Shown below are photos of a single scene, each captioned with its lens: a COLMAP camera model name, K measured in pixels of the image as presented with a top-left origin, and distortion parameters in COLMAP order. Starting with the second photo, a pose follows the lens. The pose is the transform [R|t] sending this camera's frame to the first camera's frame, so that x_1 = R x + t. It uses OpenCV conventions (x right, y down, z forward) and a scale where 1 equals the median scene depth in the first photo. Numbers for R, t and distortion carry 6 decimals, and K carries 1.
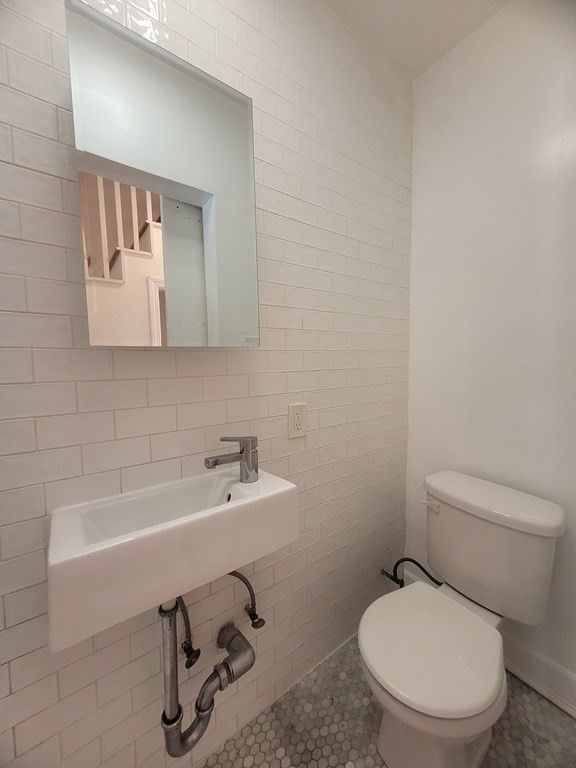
lens RADIAL K [[303.4, 0, 291.3], [0, 303.4, 389.4], [0, 0, 1]] dist [0.001567, 0.000219]
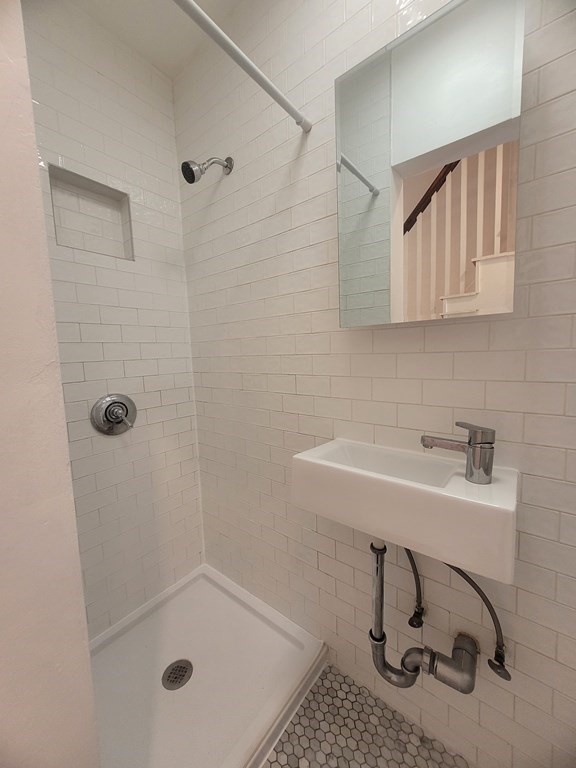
lens RADIAL K [[303.4, 0, 290.7], [0, 303.4, 379.0], [0, 0, 1]] dist [0.001567, 0.000219]
pose [[0.250635, 0.099296, -0.962976, 0.506681], [-0.048137, 0.994774, 0.090046, -0.022526], [0.966884, 0.023786, 0.254105, 0.304047]]
